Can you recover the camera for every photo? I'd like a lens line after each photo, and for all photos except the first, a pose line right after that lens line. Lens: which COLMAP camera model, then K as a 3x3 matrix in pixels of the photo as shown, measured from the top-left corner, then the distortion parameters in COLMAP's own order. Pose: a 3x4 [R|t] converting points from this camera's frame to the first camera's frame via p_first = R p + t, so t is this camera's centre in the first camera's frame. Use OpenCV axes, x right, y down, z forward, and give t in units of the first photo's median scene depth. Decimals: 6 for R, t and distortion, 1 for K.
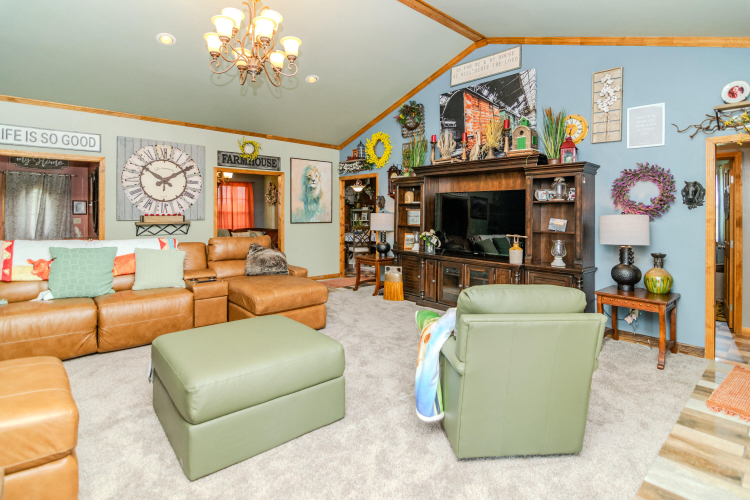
lens RADIAL K [[378.3, 0, 375.0], [0, 378.3, 250.0], [0, 0, 1]] dist [-0.002573, -0.000457]
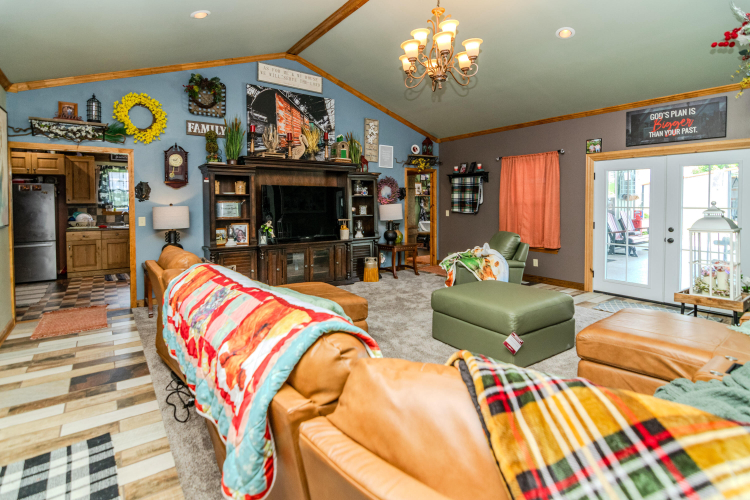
lens RADIAL K [[375.1, 0, 375.0], [0, 375.1, 250.0], [0, 0, 1]] dist [0.001570, 0.000011]
pose [[0.100193, -0.145065, 0.984336, -0.912844], [0.097021, 0.986024, 0.135438, -0.094532], [-0.990226, 0.081932, 0.112867, 0.666391]]
